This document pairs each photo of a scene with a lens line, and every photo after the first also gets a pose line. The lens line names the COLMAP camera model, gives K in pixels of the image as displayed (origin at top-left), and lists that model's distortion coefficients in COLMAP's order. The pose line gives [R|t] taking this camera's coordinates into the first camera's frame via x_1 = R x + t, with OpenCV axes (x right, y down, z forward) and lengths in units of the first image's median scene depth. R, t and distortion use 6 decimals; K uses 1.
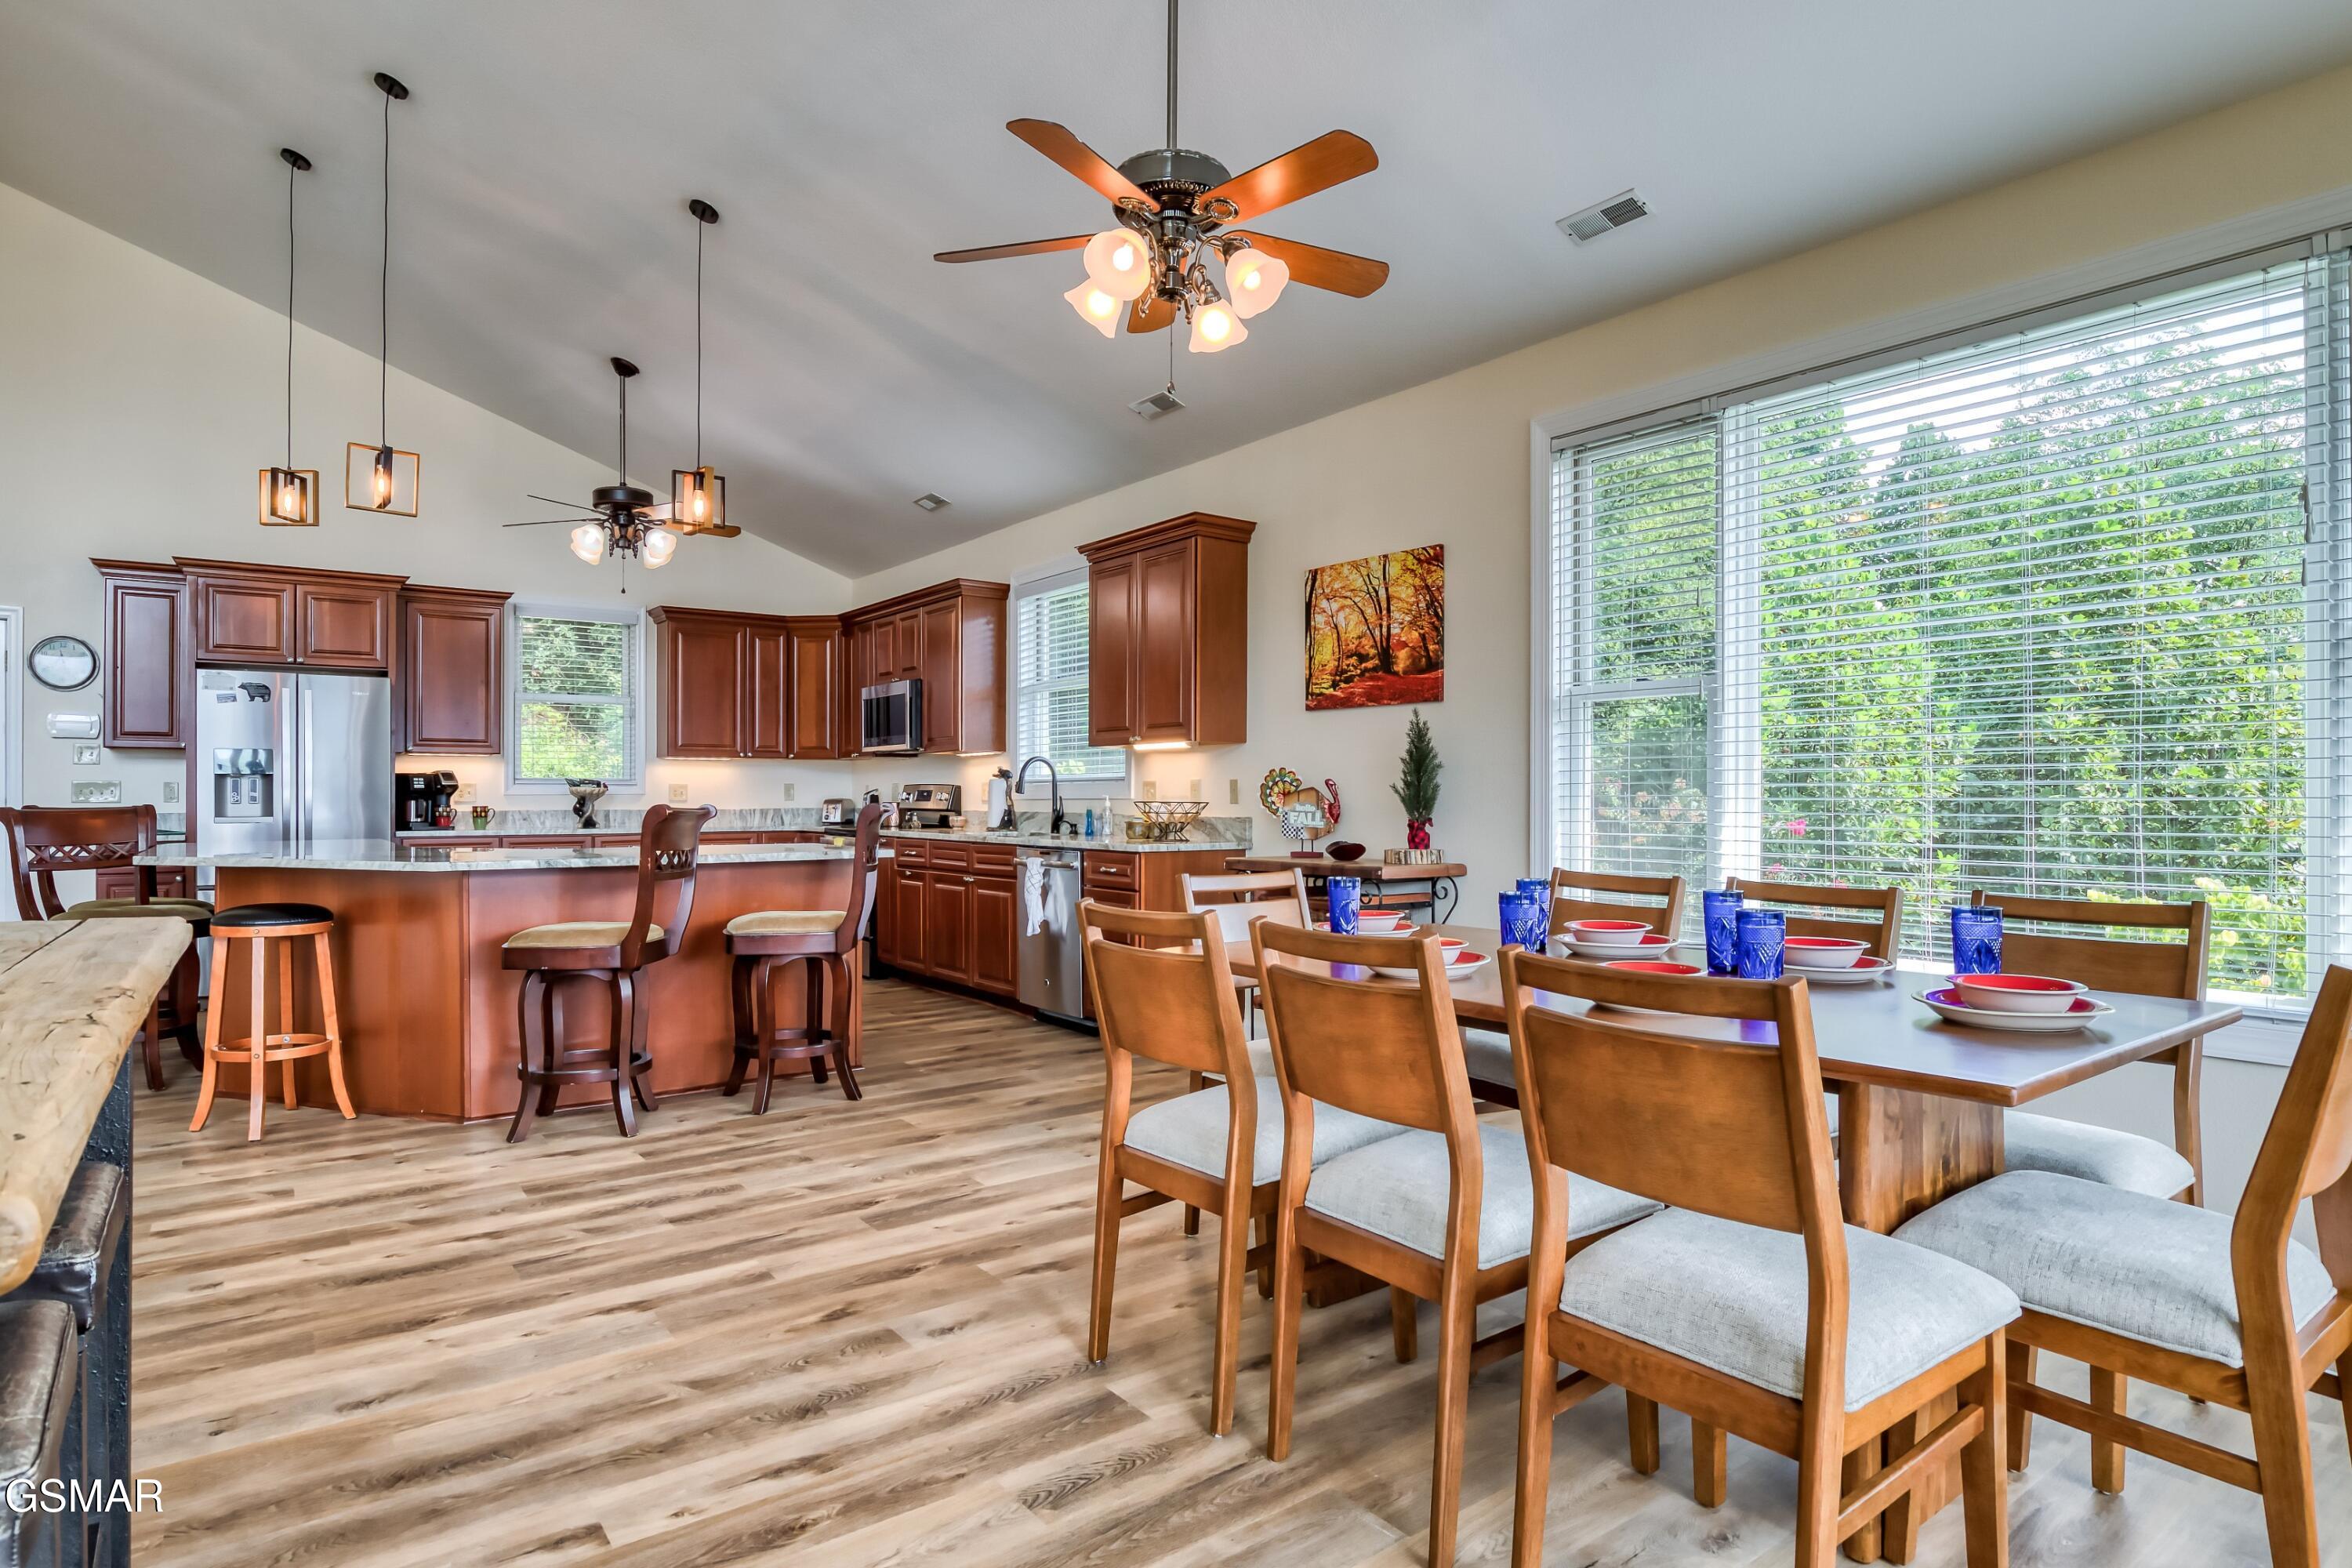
lens RADIAL K [[1232.5, 0, 1160.7], [0, 1232.5, 775.7], [0, 0, 1]] dist [-0.000772, 0.000947]
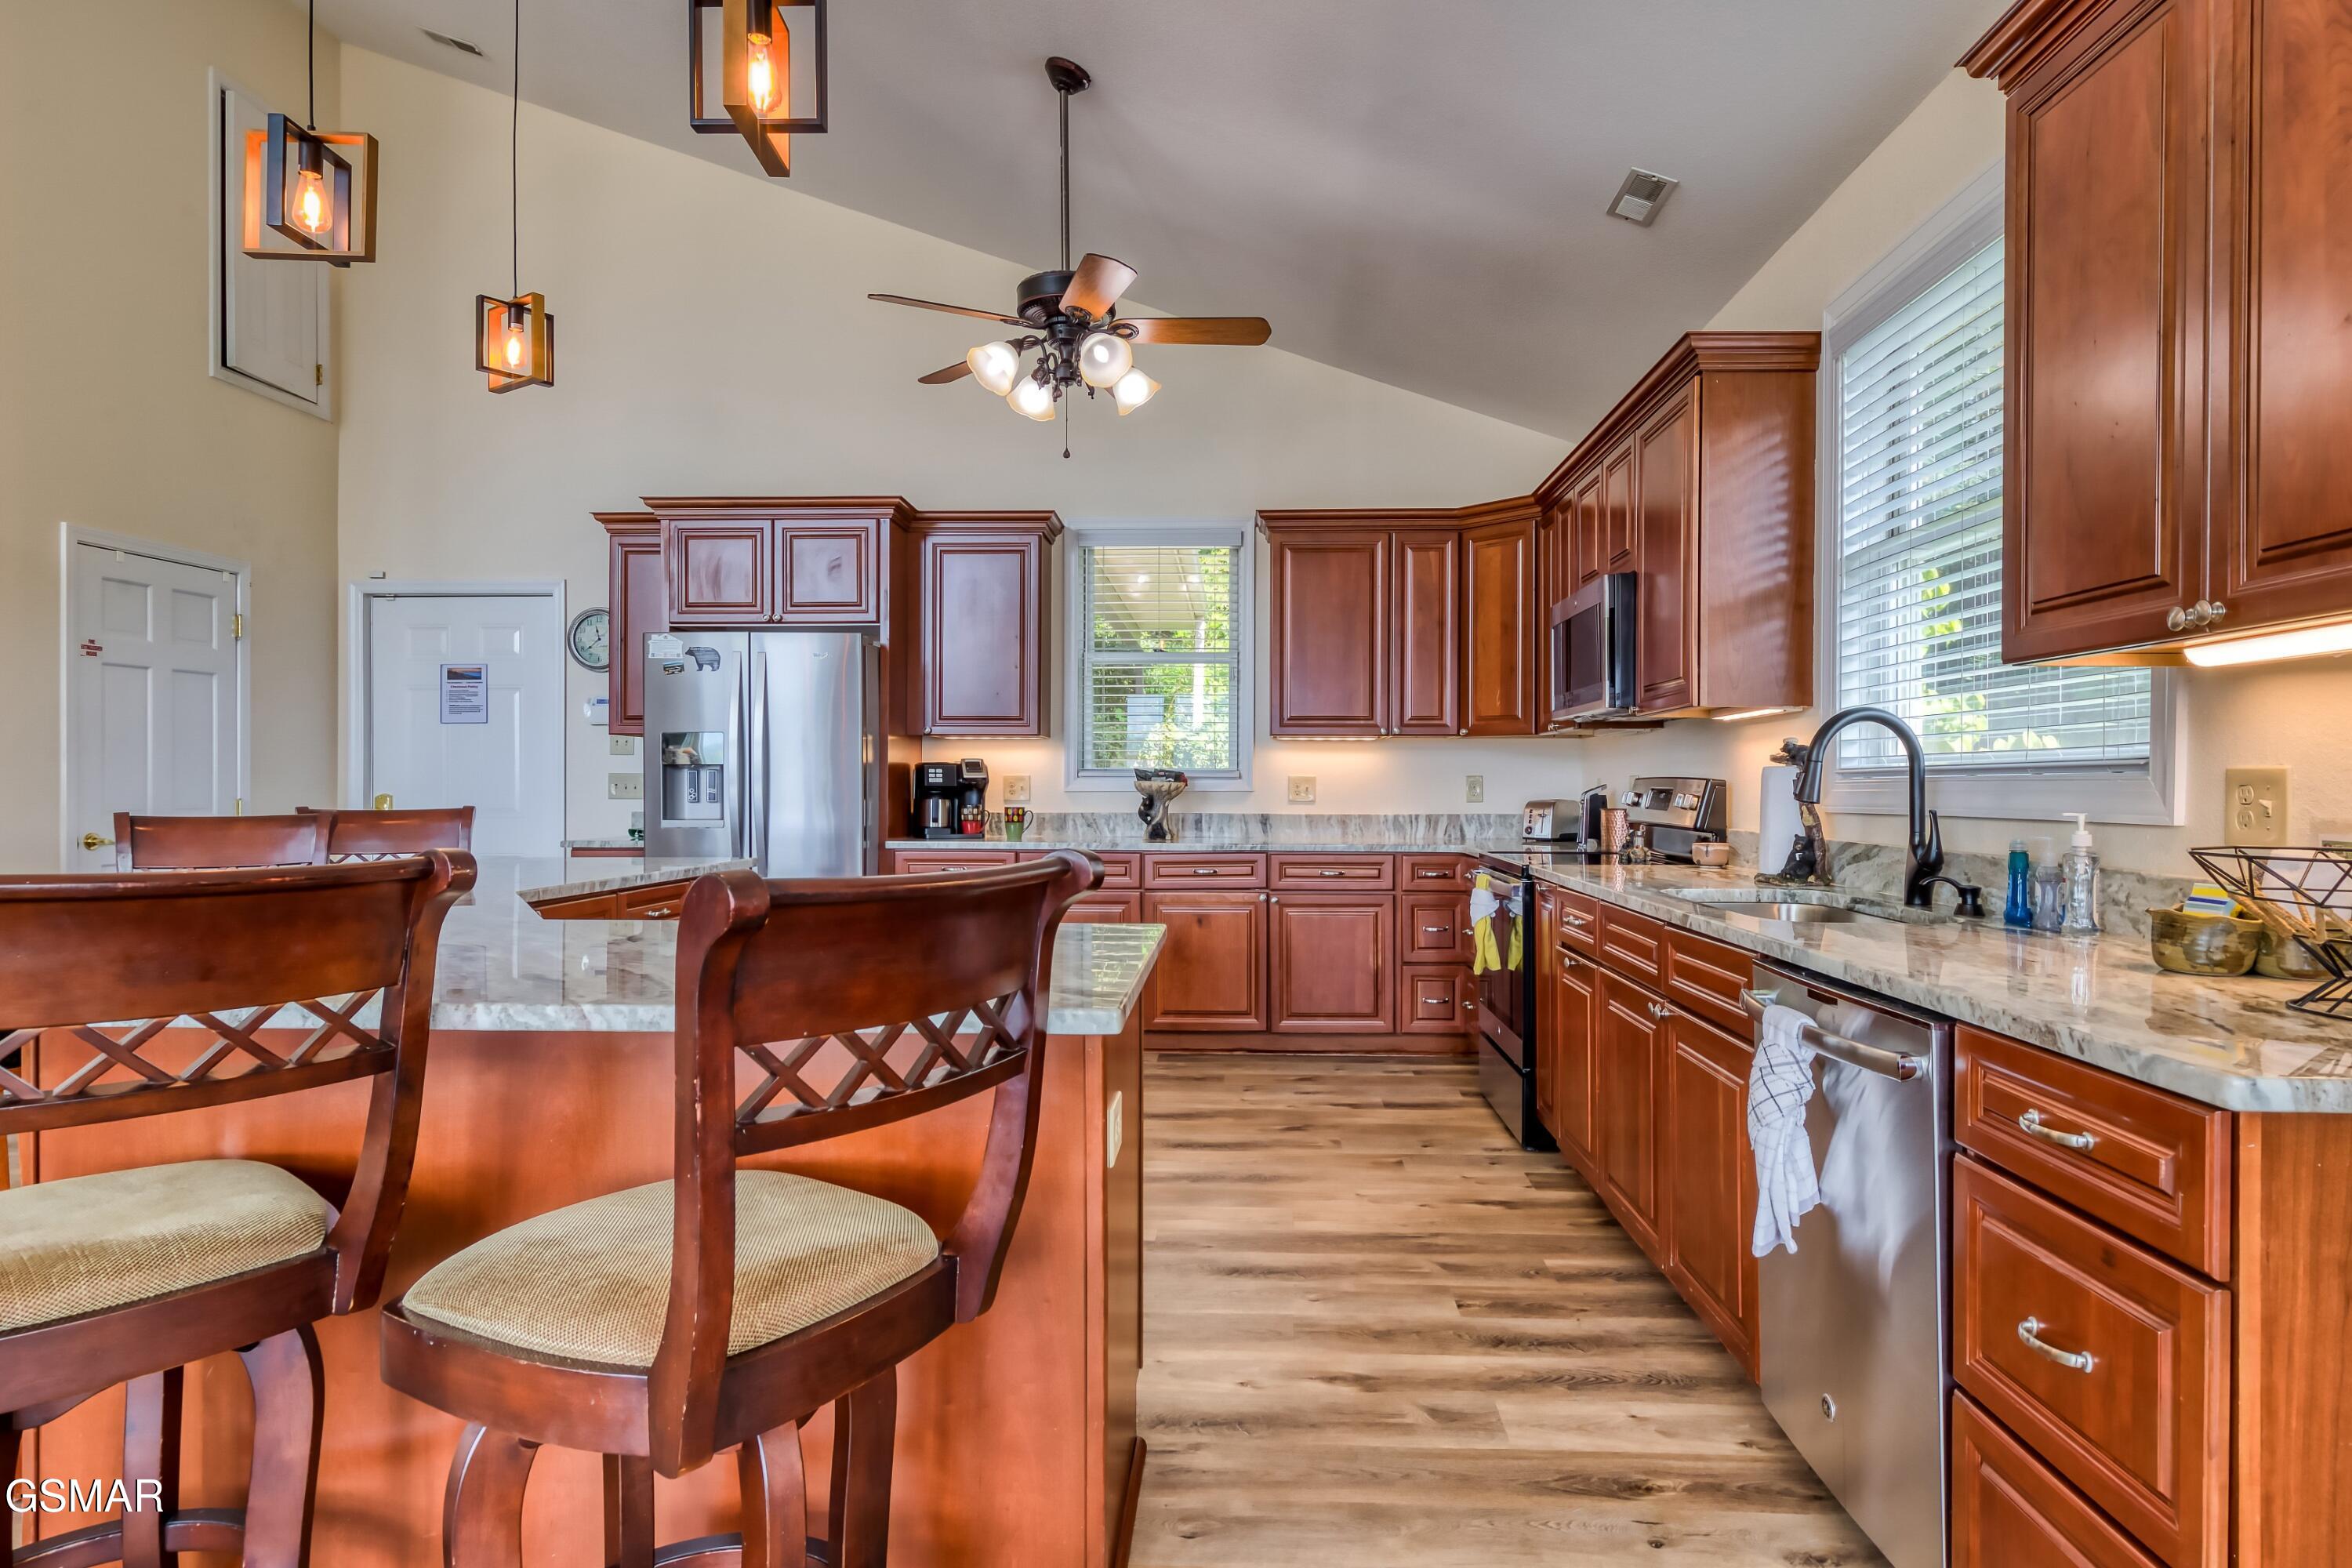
lens RADIAL K [[1232.5, 0, 1150.4], [0, 1232.5, 782.2], [0, 0, 1]] dist [-0.000772, 0.000947]
pose [[0.756229, 0.003151, -0.654299, -0.013894], [0.005520, 0.999922, 0.011195, 0.002148], [0.654284, -0.012078, 0.756153, 0.519729]]
